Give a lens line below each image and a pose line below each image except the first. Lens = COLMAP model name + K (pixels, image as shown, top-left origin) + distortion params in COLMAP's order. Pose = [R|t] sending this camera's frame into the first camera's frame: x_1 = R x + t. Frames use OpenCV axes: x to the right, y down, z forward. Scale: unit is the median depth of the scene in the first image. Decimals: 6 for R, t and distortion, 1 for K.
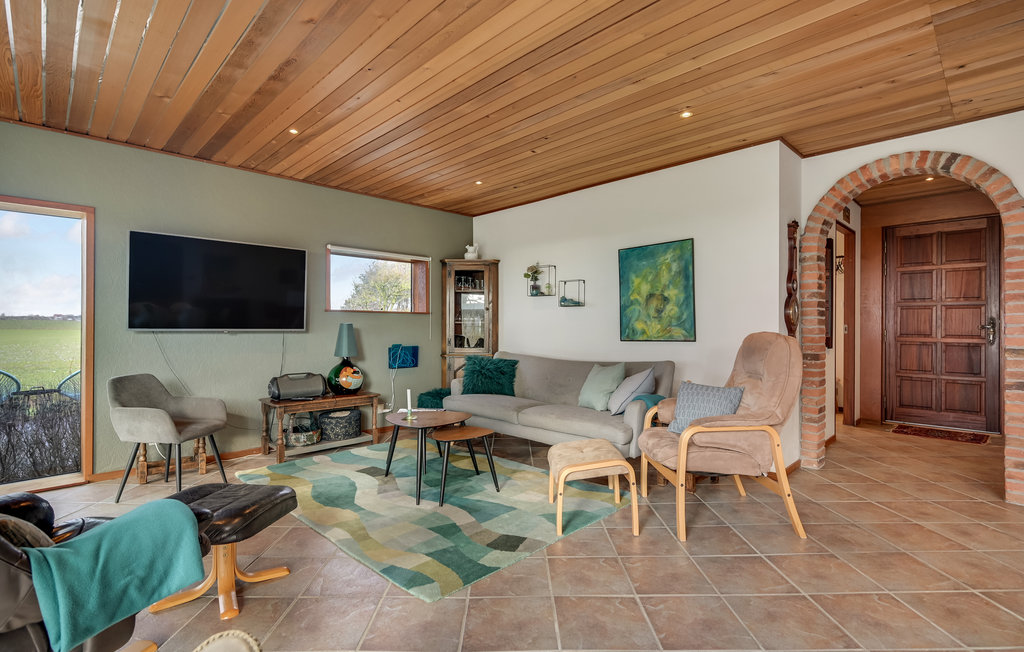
lens RADIAL K [[479.8, 0, 512.0], [0, 479.8, 326.0], [0, 0, 1]] dist [-0.003402, -0.000326]
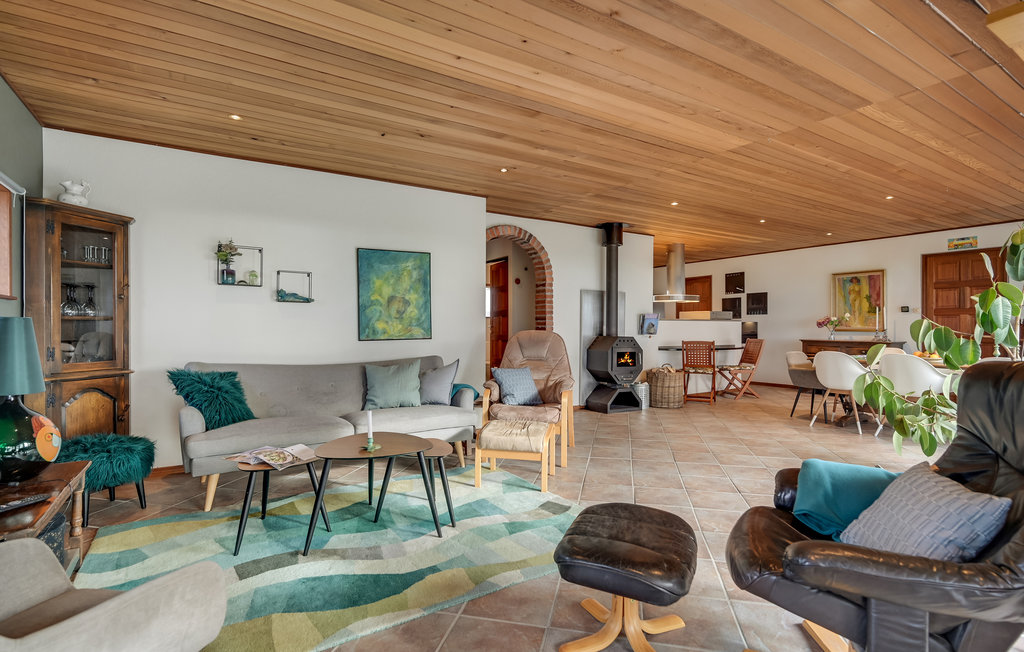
lens RADIAL K [[493.8, 0, 512.0], [0, 493.8, 326.0], [0, 0, 1]] dist [-0.028664, -0.000065]
pose [[0.213244, 0.005667, 0.976982, -0.721944], [-0.003683, 0.999981, -0.004997, 0.004728], [-0.976992, -0.002533, 0.213261, 0.496619]]
